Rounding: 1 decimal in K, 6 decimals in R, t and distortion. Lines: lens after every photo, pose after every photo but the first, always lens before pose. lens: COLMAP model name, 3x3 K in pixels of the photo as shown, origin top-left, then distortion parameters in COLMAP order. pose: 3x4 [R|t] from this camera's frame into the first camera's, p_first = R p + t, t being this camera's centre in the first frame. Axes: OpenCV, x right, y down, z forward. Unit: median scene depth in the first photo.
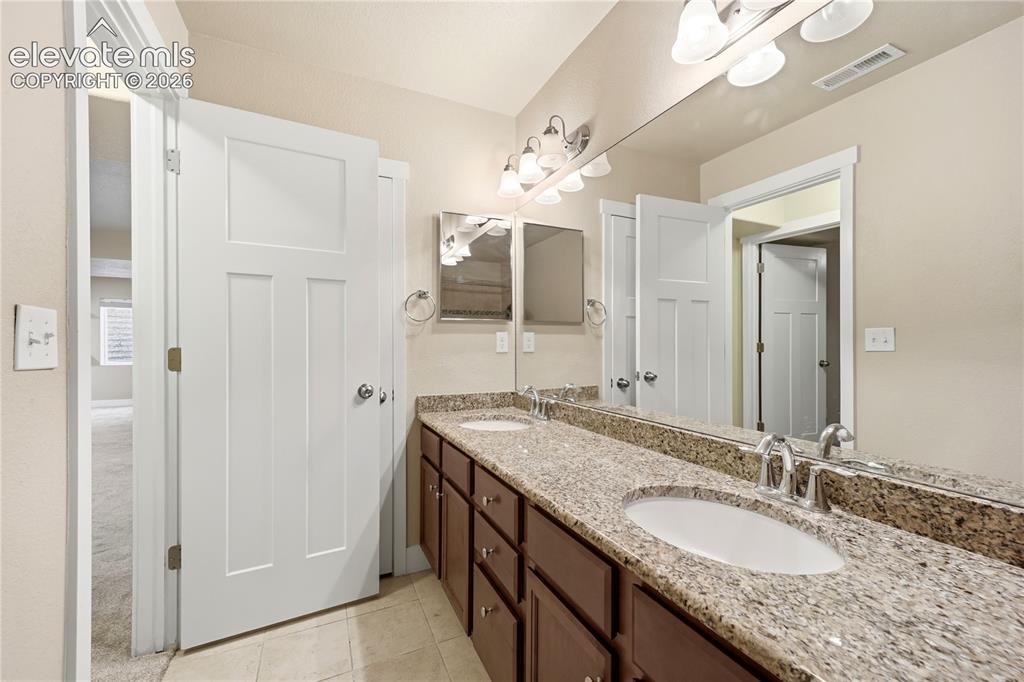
lens RADIAL K [[412.0, 0, 508.6], [0, 412.0, 340.3], [0, 0, 1]] dist [0.011416, -0.000604]
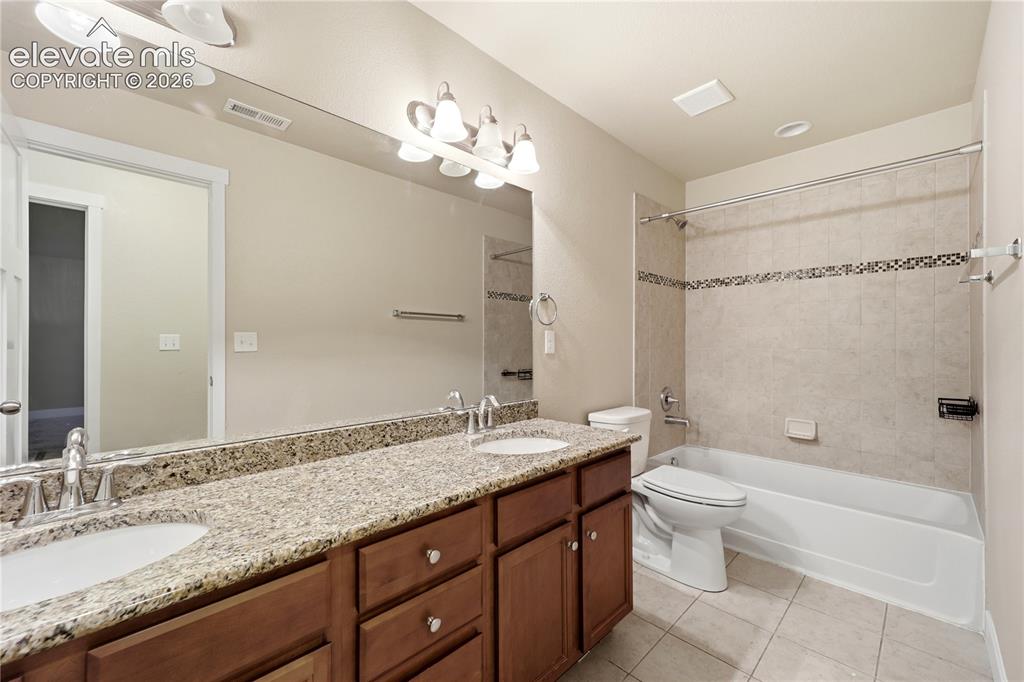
lens RADIAL K [[412.0, 0, 508.6], [0, 412.0, 340.3], [0, 0, 1]] dist [0.011416, -0.000604]
pose [[-0.310753, 0.005041, 0.950477, -0.767304], [-0.001495, 0.999982, -0.005792, -0.001582], [-0.950490, -0.003221, -0.310740, 1.035506]]
